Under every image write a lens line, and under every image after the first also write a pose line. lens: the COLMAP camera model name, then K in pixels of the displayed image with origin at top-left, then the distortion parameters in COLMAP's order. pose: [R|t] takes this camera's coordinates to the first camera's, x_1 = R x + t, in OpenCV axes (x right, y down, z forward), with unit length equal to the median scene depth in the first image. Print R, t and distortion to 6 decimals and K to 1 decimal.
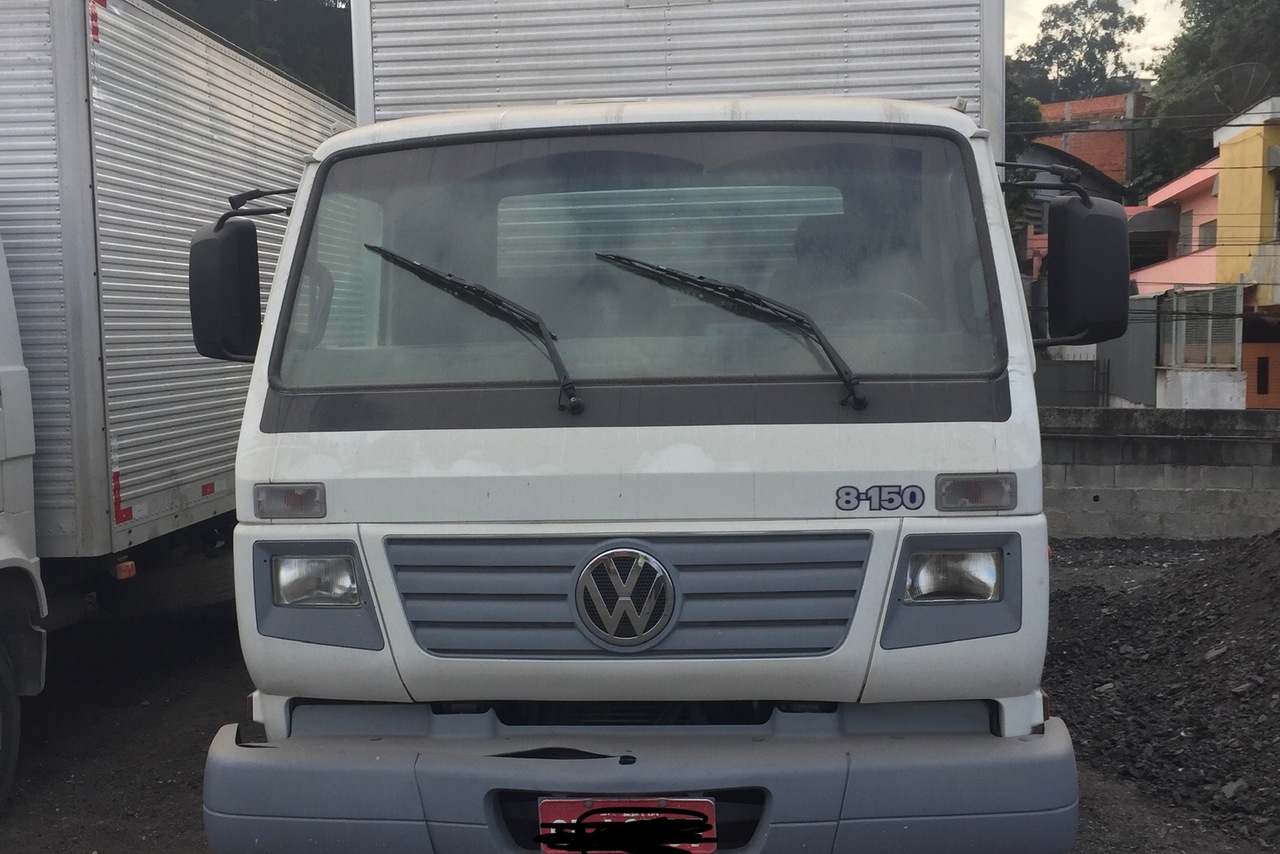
lens RADIAL K [[1465.4, 0, 640.0], [0, 1465.4, 427.0], [0, 0, 1]] dist [0.058058, -0.041009]
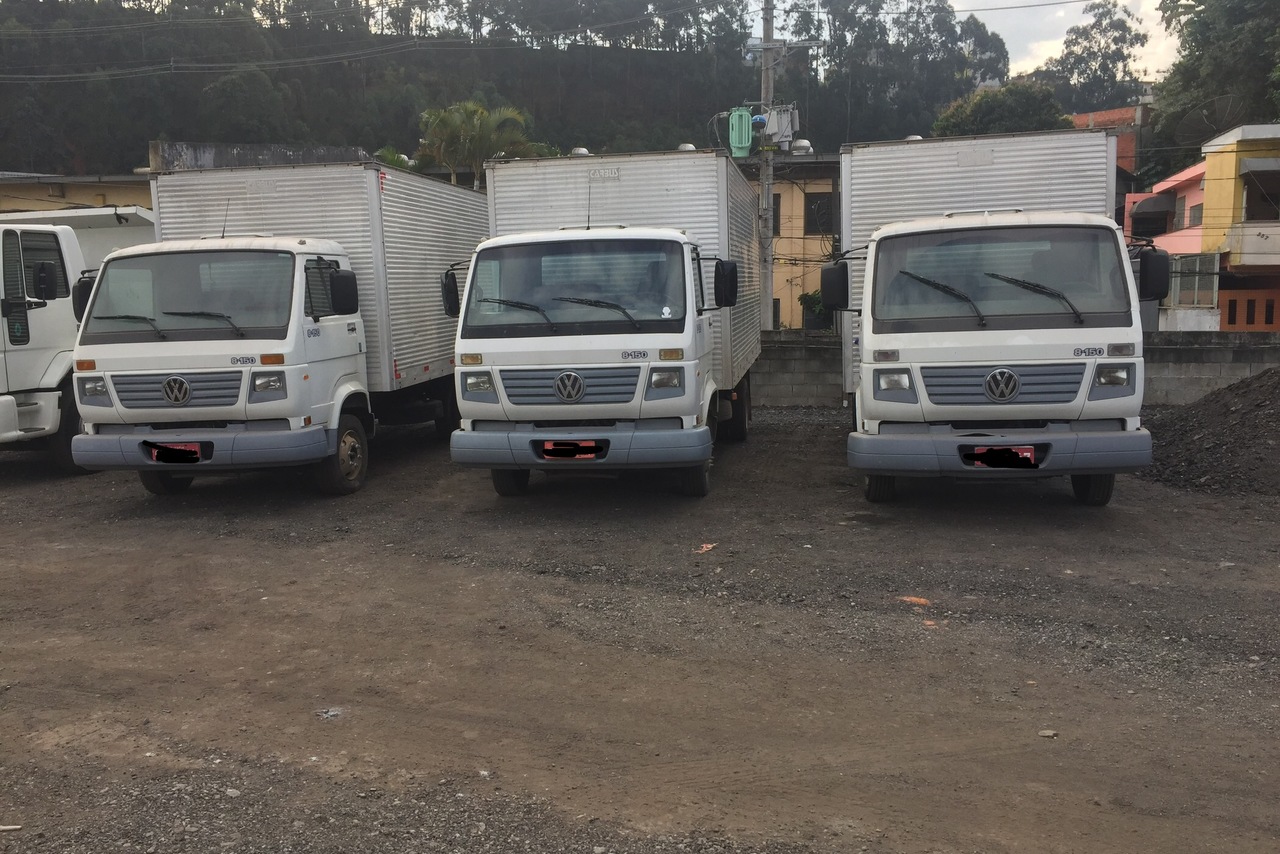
lens RADIAL K [[1099.4, 0, 640.0], [0, 1099.4, 427.0], [0, 0, 1]] dist [0.079024, -0.120017]
pose [[0.995759, -0.001244, -0.091990, -0.522426], [0.007009, 0.998028, 0.062372, 0.049343], [0.091731, -0.062752, 0.993805, -1.321726]]
